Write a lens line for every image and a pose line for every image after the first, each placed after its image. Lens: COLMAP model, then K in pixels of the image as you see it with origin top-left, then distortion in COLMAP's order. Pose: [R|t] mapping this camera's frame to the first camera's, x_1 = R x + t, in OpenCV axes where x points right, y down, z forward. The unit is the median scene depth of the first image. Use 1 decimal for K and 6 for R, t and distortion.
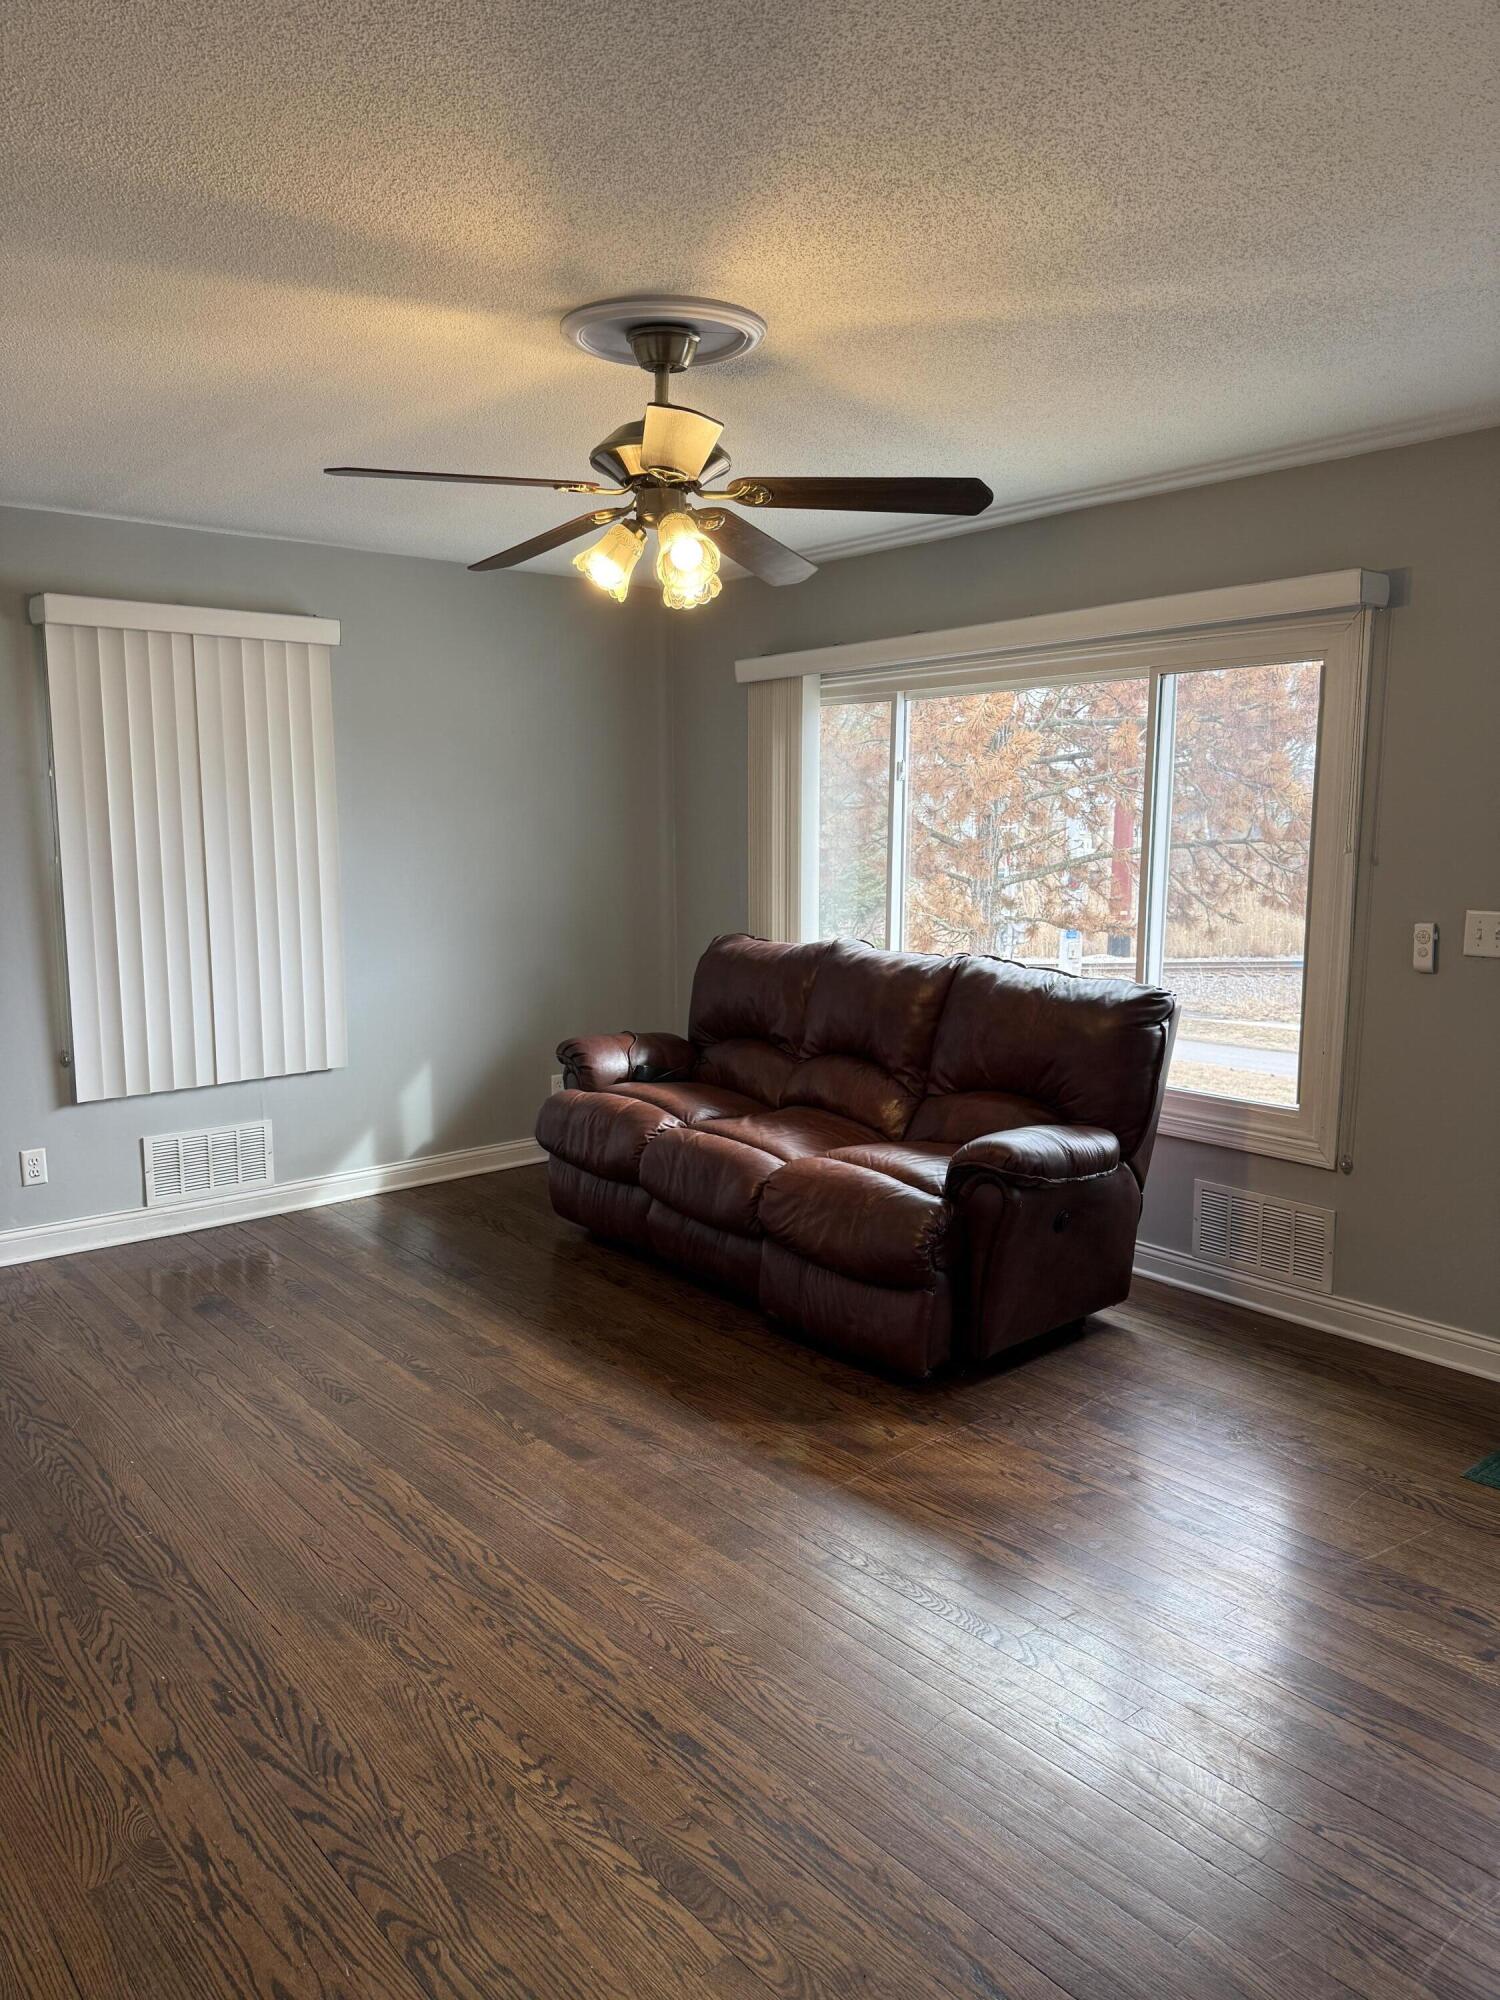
lens RADIAL K [[1382.2, 0, 752.3], [0, 1382.2, 1007.4], [0, 0, 1]] dist [0.182696, -0.376467]
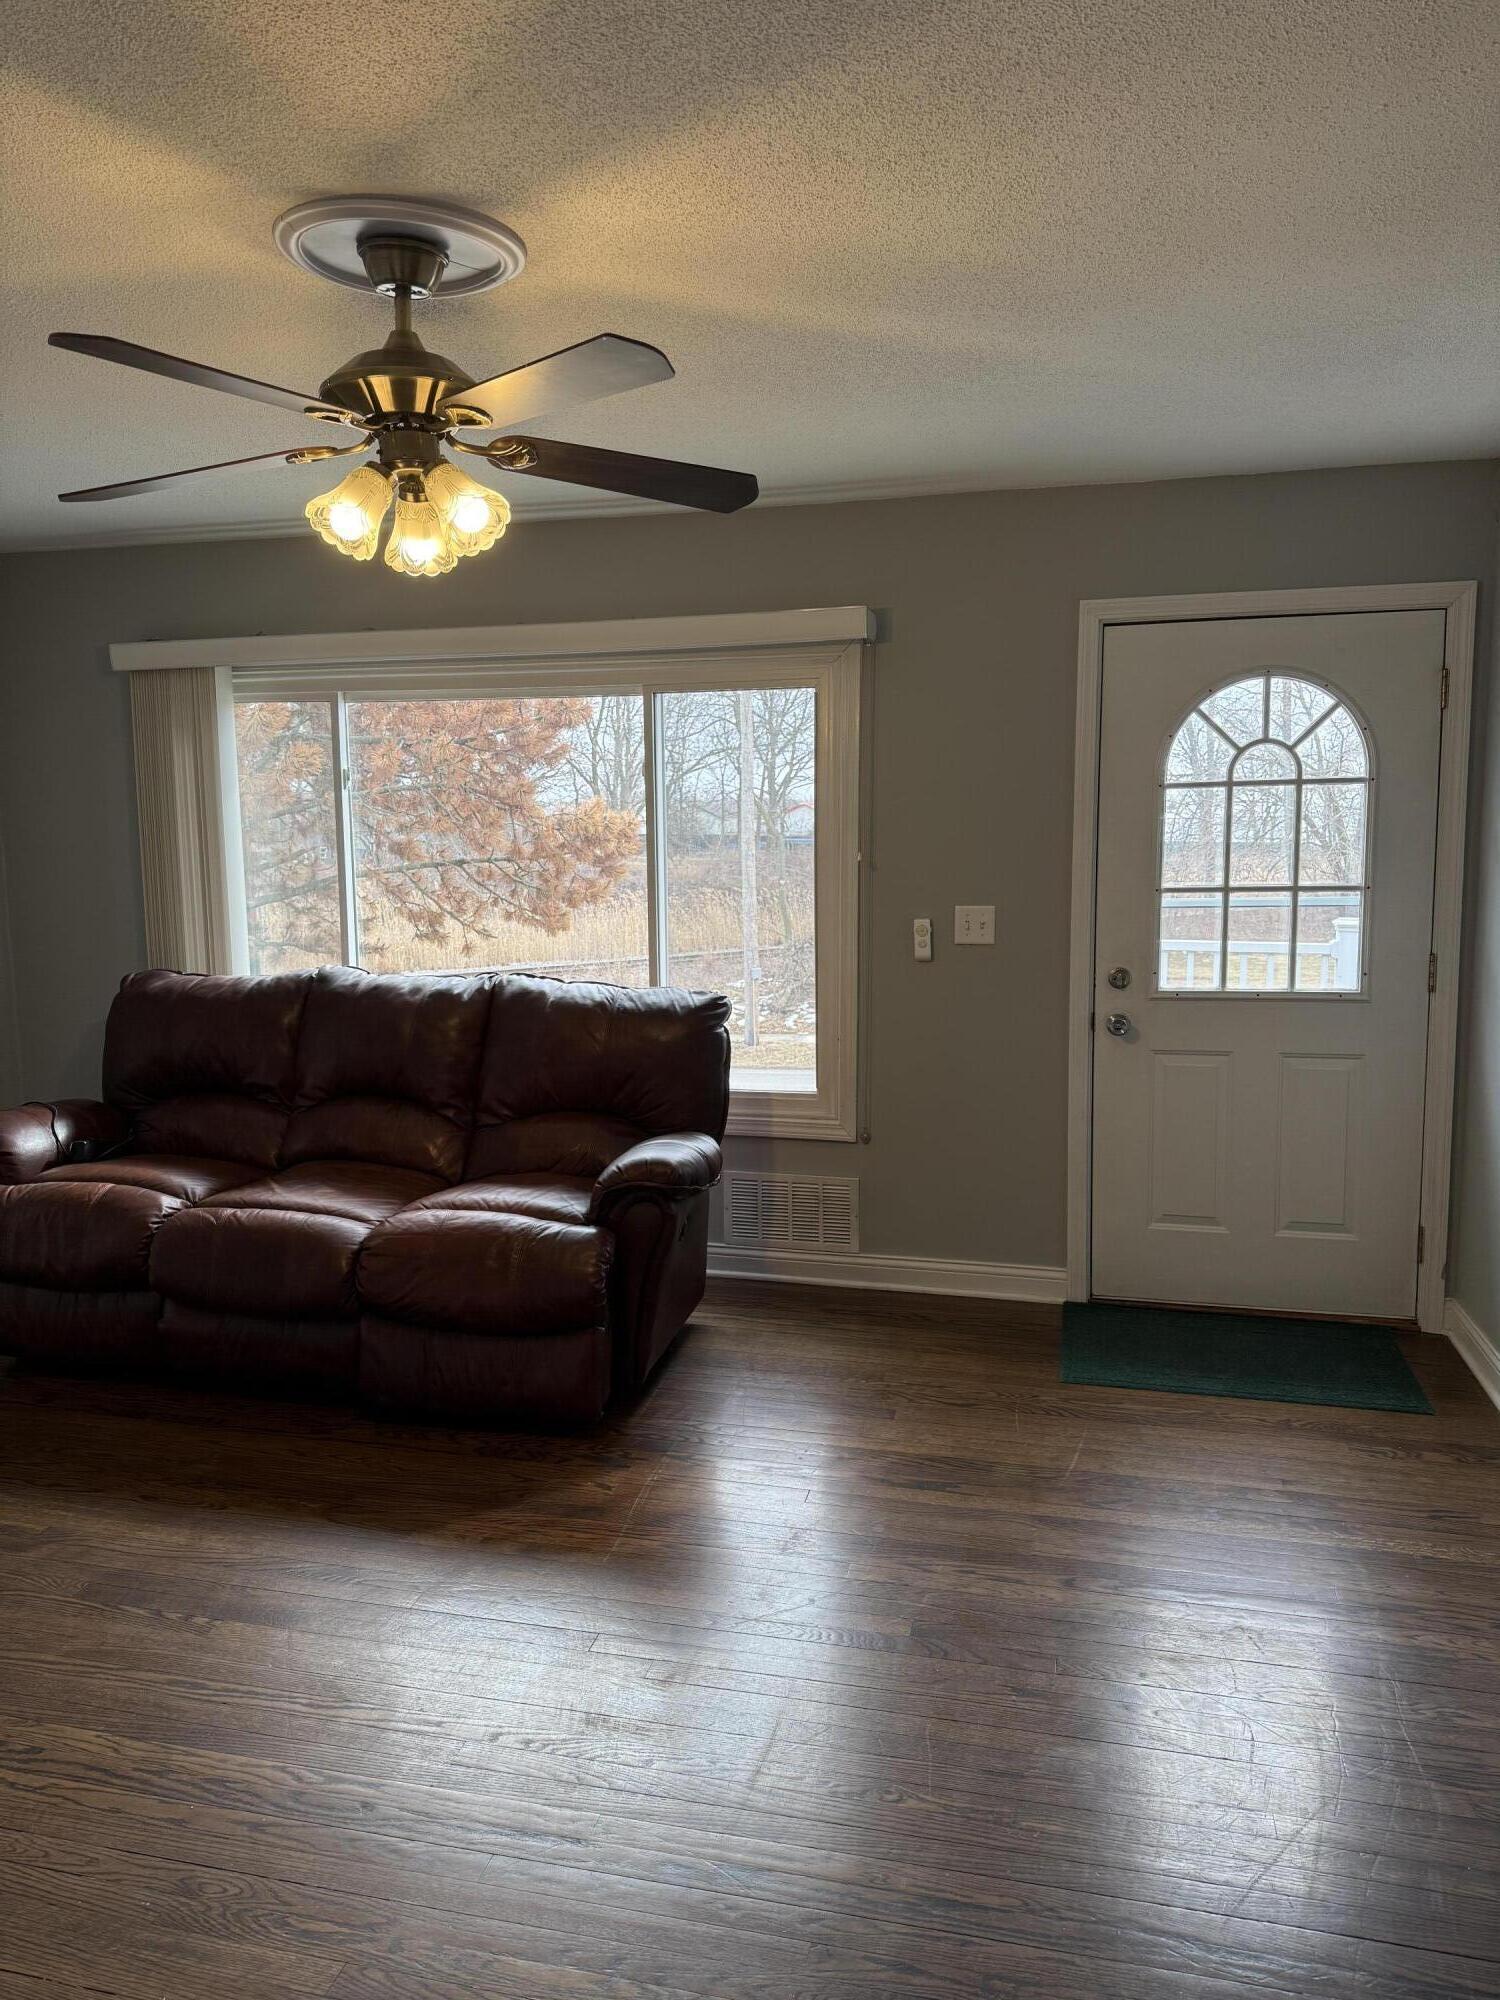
lens RADIAL K [[1376.9, 0, 750.0], [0, 1376.9, 1000.0], [0, 0, 1]] dist [0.126851, -0.175738]
pose [[0.810704, -0.077215, 0.580342, -0.273111], [0.089247, 0.995979, 0.007844, -0.012997], [-0.578614, 0.045435, 0.814335, 0.143005]]
